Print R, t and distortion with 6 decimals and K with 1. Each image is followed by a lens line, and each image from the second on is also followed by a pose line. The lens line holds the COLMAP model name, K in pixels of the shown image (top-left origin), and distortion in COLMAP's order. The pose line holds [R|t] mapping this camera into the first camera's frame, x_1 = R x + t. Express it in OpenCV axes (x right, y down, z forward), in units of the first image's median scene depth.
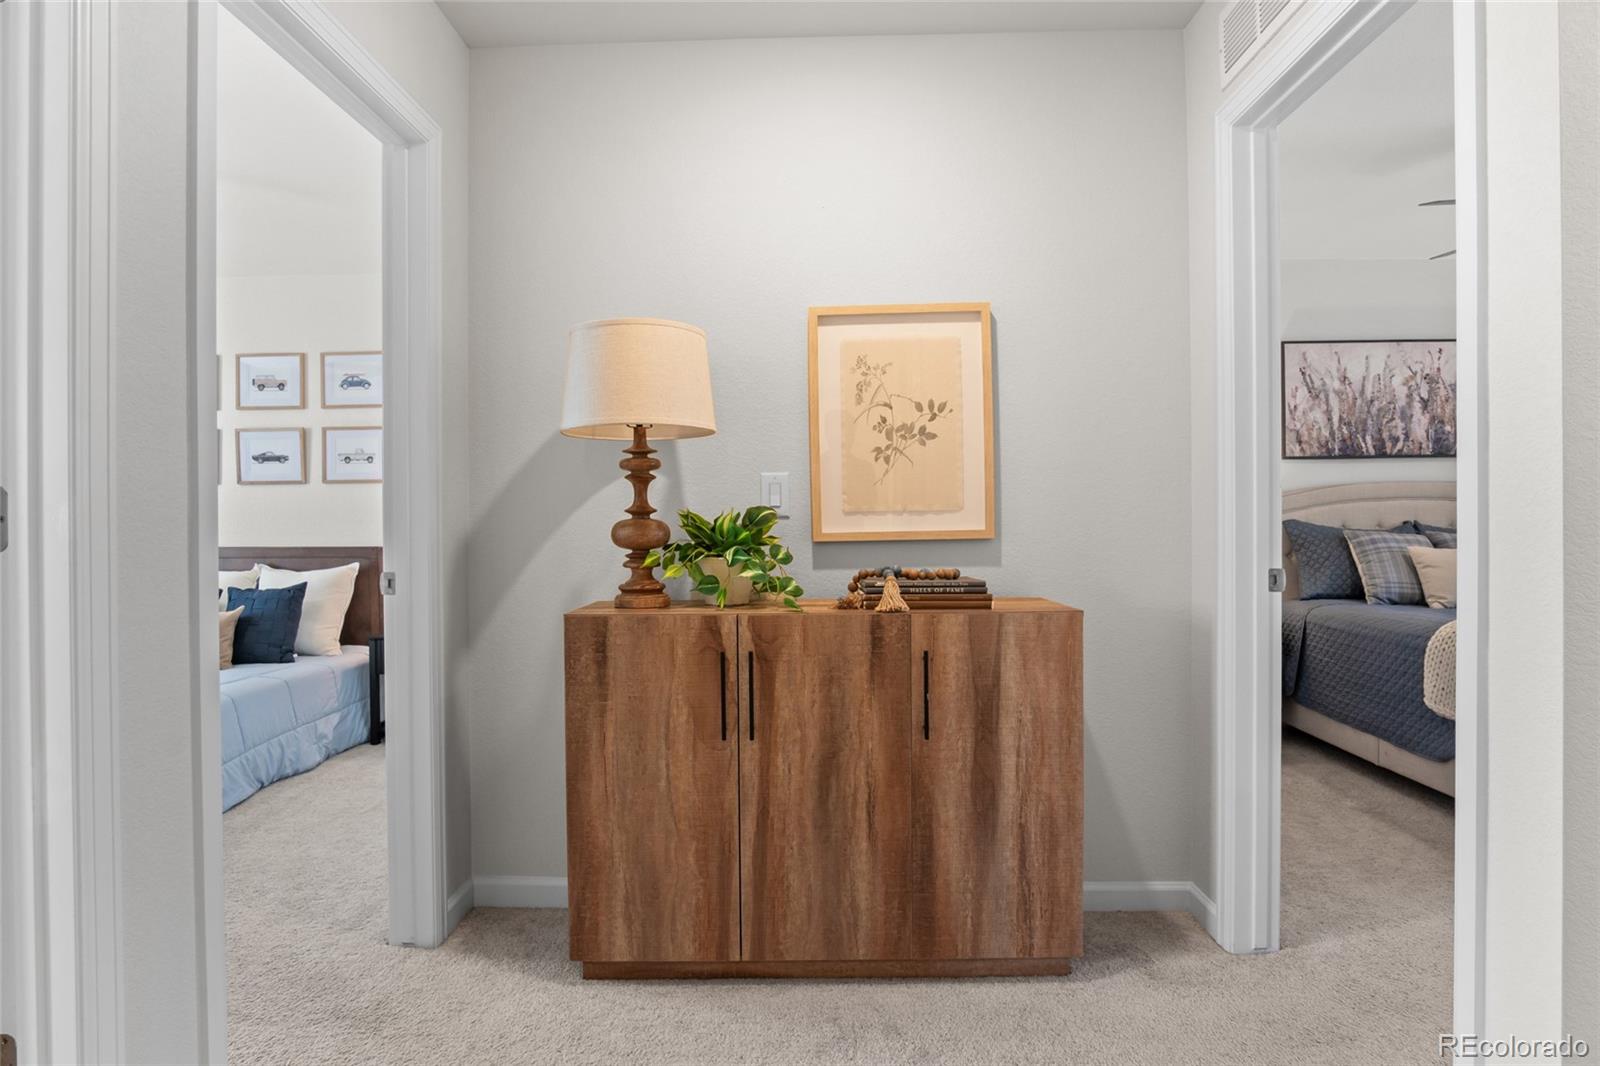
lens RADIAL K [[869.5, 0, 793.0], [0, 869.5, 531.5], [0, 0, 1]] dist [-0.026664, 0.002422]
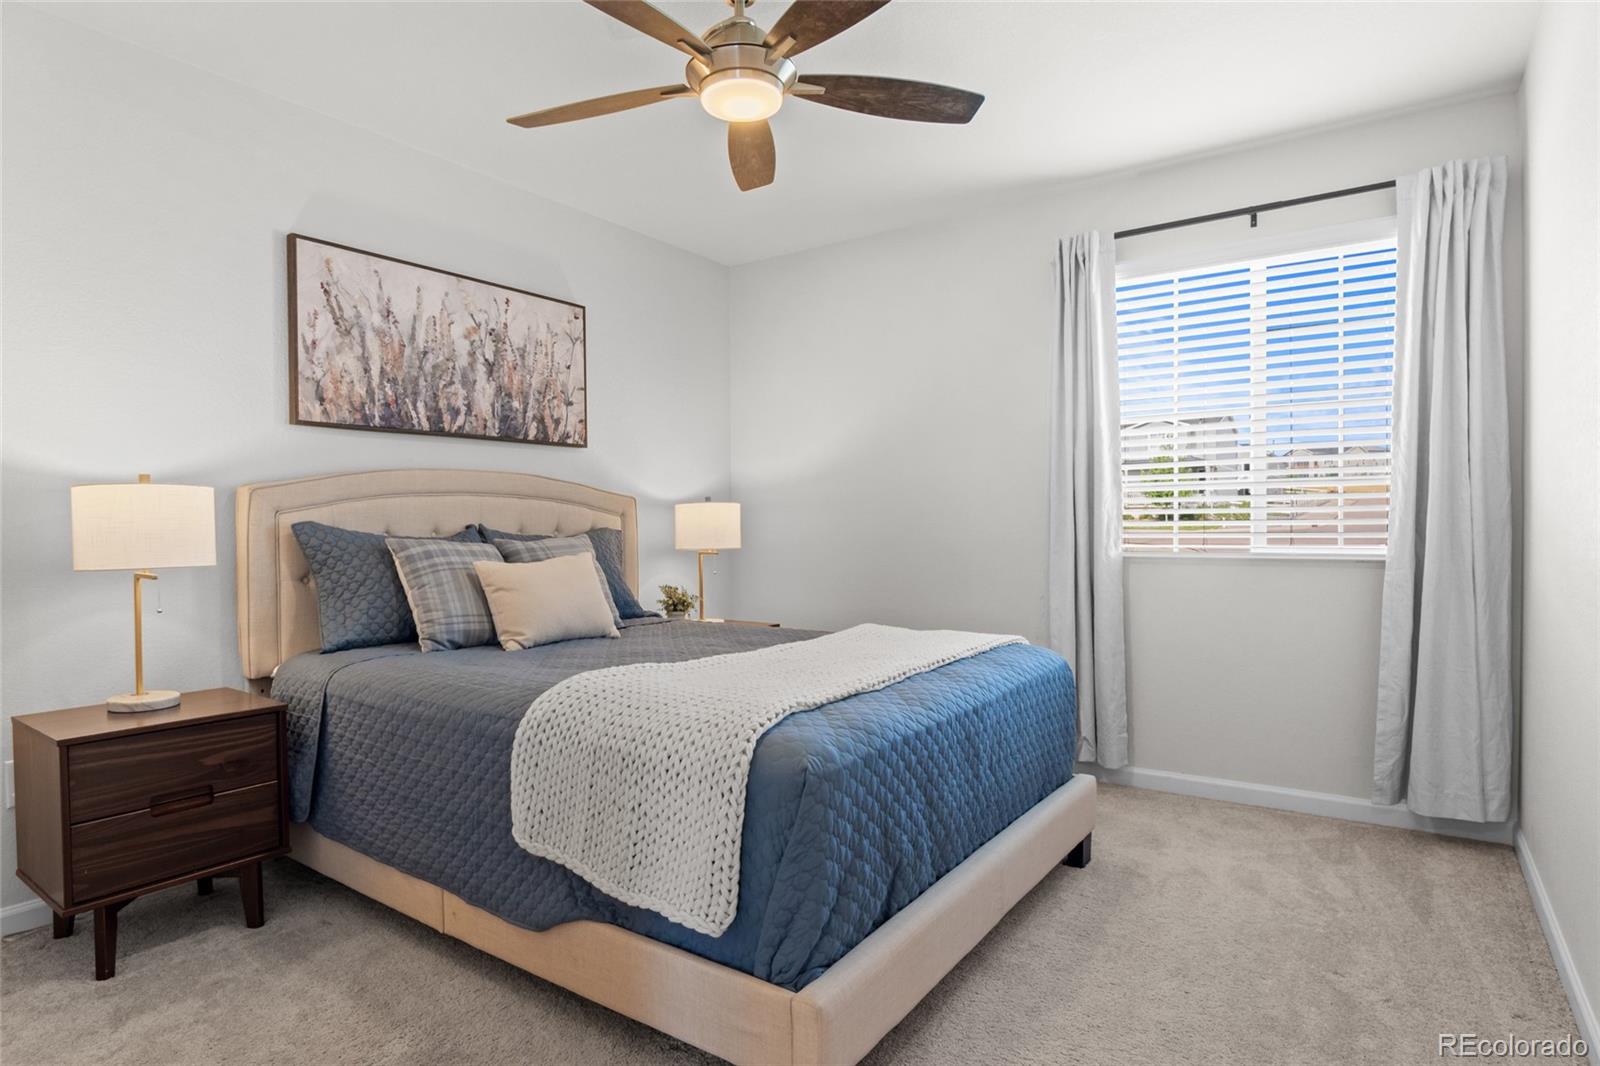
lens RADIAL K [[869.5, 0, 793.0], [0, 869.5, 531.5], [0, 0, 1]] dist [-0.026664, 0.002422]
pose [[0.546147, -0.003323, 0.837683, 0.248785], [0.011007, 0.999934, -0.003209, -0.001245], [-0.837617, 0.010973, 0.546148, 0.368196]]
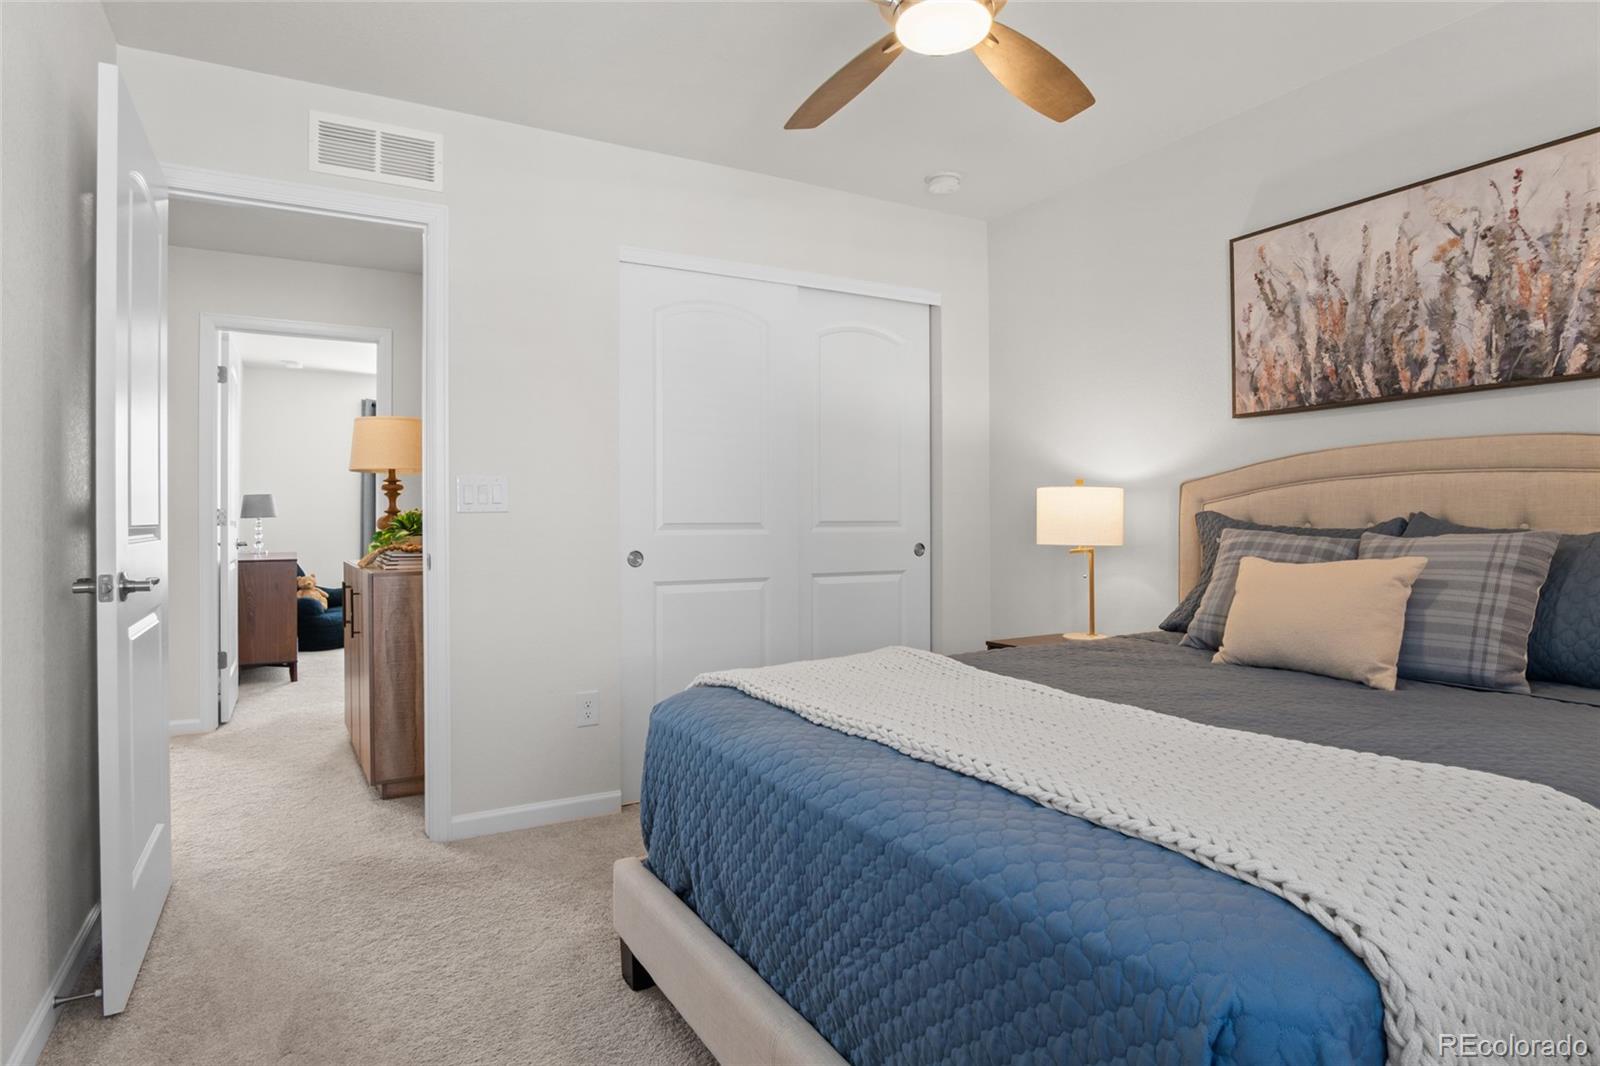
lens RADIAL K [[869.5, 0, 793.0], [0, 869.5, 531.5], [0, 0, 1]] dist [-0.026664, 0.002422]
pose [[0.525789, 0.014570, -0.850490, 0.958486], [-0.005629, 0.999891, 0.013649, -0.005463], [0.850597, -0.002389, 0.525813, 0.373140]]
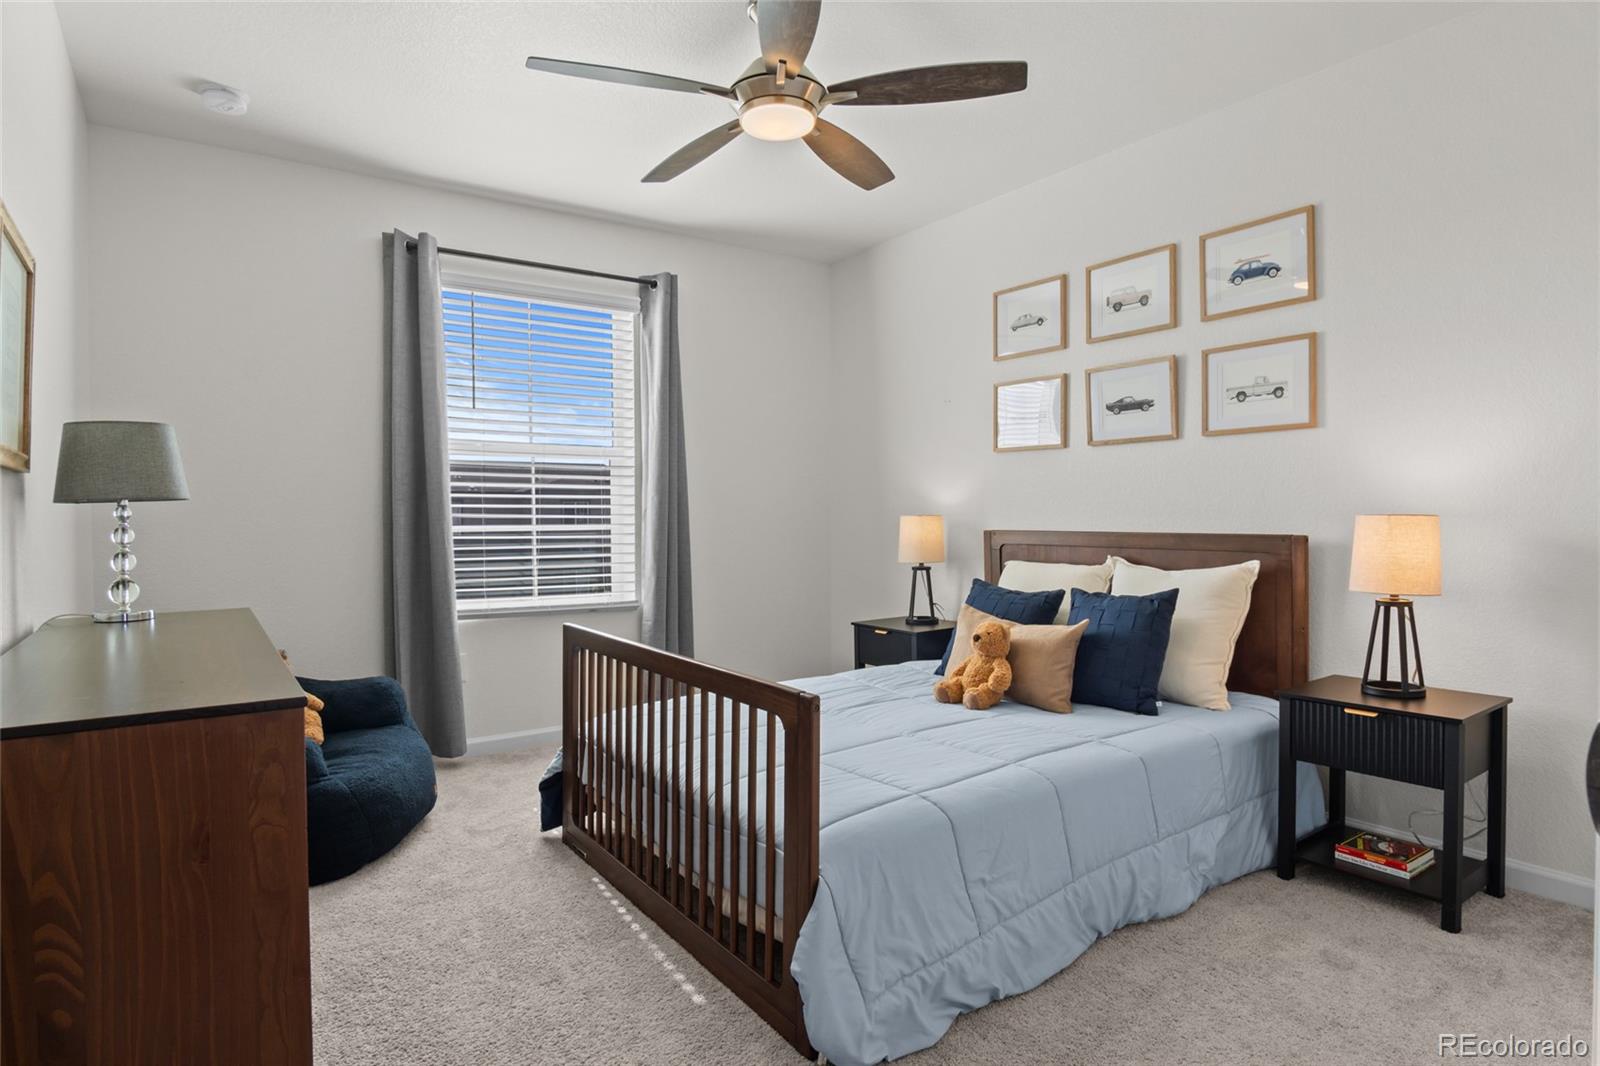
lens RADIAL K [[869.5, 0, 793.0], [0, 869.5, 531.5], [0, 0, 1]] dist [-0.026664, 0.002422]
pose [[0.596487, 0.018281, -0.802414, -0.217805], [0.000129, 0.999738, 0.022873, 0.001066], [0.802622, -0.013747, 0.596329, 0.384544]]
